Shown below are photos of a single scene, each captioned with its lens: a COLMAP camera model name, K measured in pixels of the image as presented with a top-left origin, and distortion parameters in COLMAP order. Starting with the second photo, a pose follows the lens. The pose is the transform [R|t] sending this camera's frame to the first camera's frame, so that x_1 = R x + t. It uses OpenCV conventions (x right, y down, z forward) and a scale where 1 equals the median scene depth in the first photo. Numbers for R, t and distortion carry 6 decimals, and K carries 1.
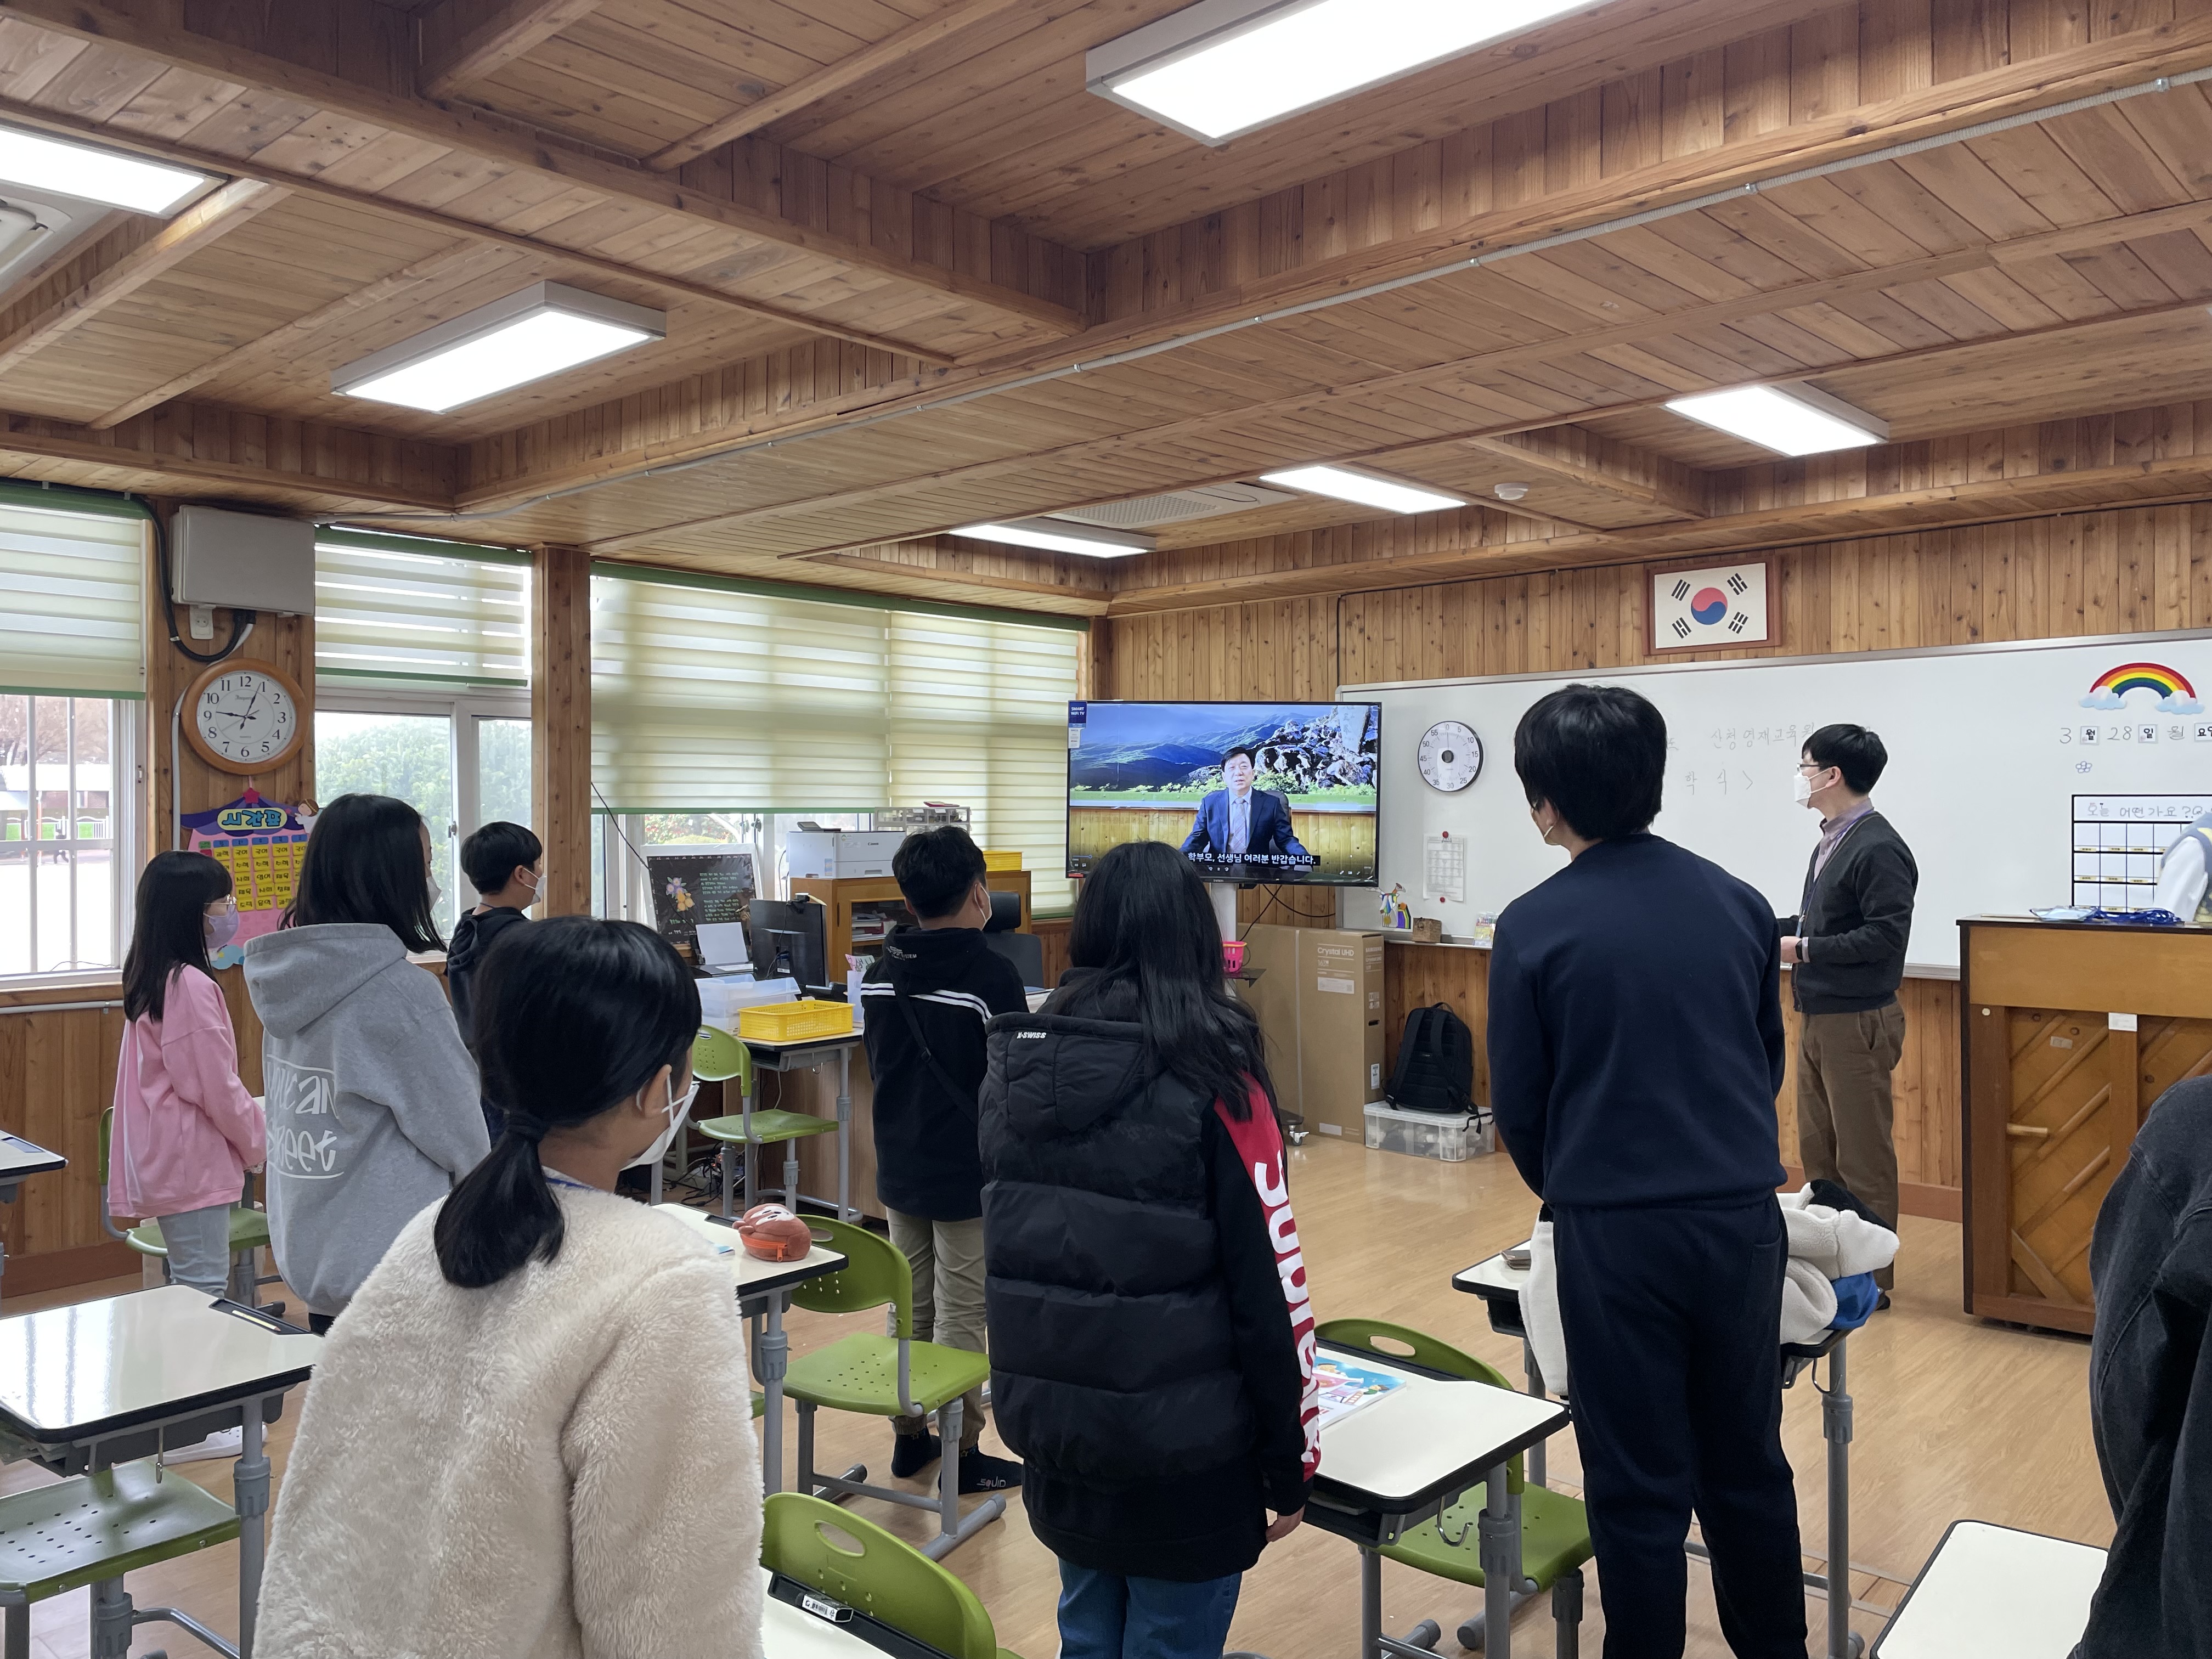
lens RADIAL K [[1669.5, 0, 1076.4], [0, 1669.5, 802.8], [0, 0, 1]] dist [0.067630, -0.102797]
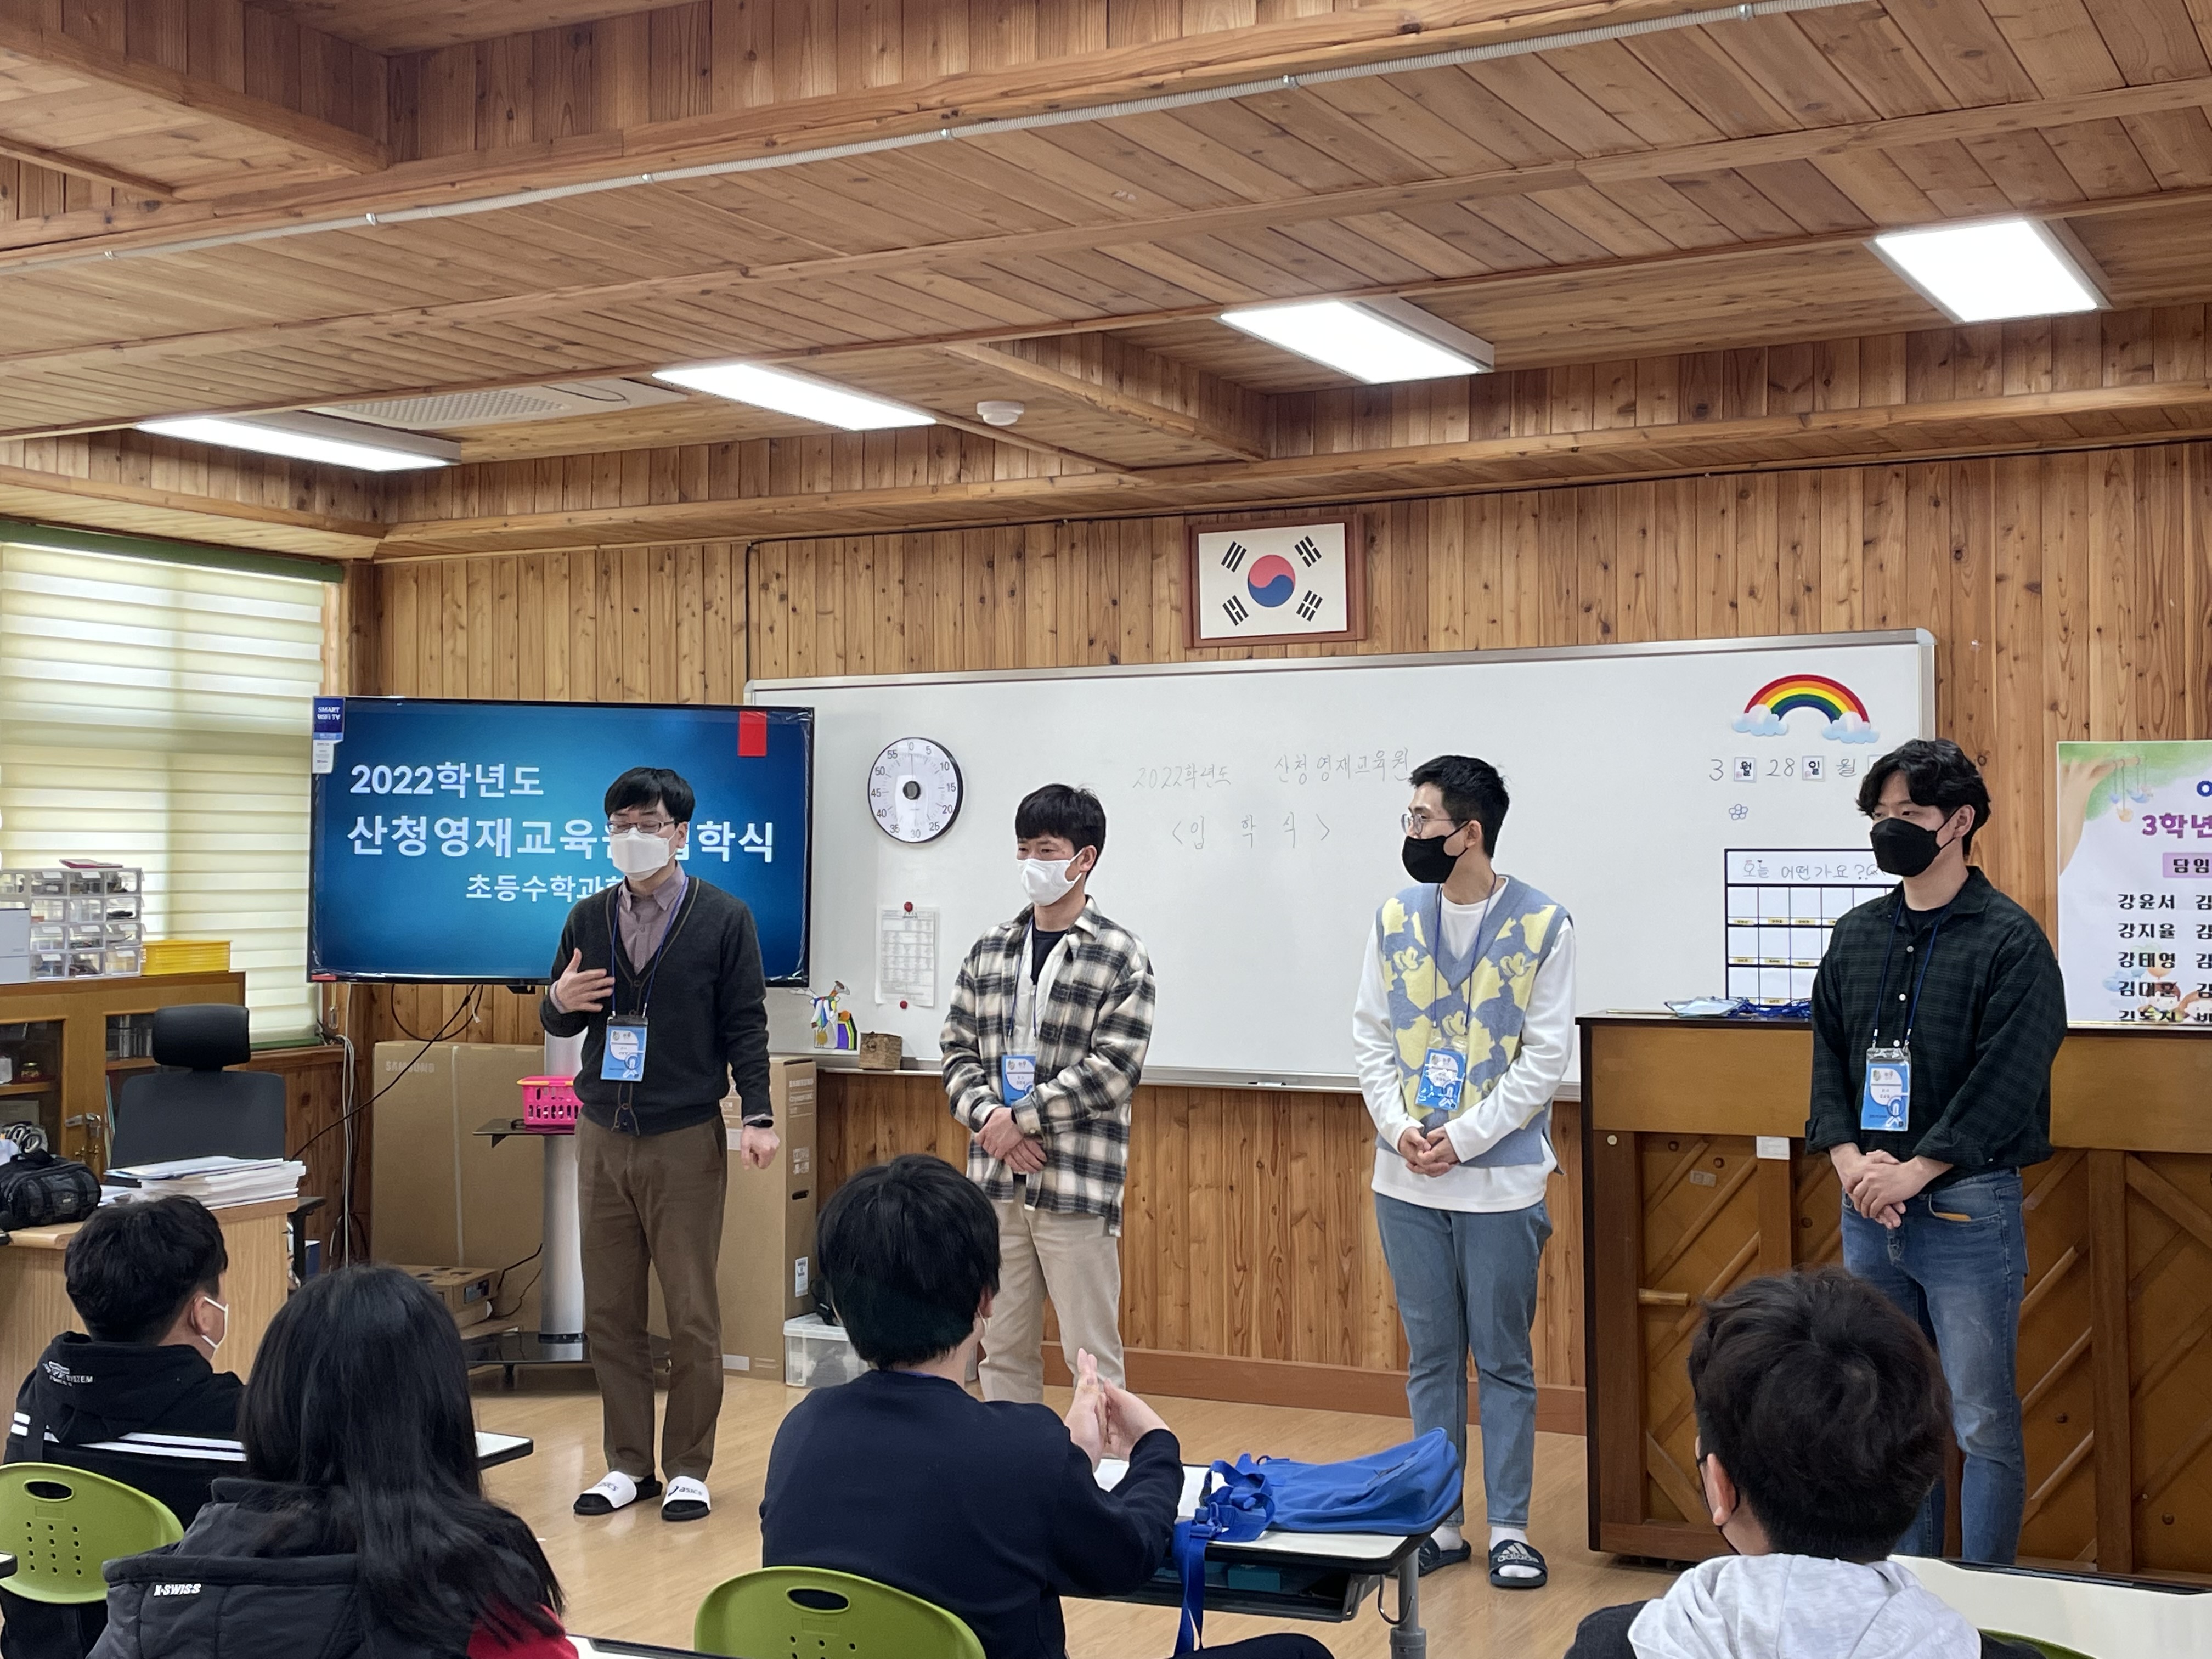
lens RADIAL K [[2744.5, 0, 1106.0], [0, 2744.5, 829.5], [0, 0, 1]] dist [0.167829, -0.002391]
pose [[0.958225, 0.001685, 0.286012, -0.023966], [0.000912, 0.999960, -0.008948, -0.002742], [-0.286015, 0.008835, 0.958184, -0.099508]]
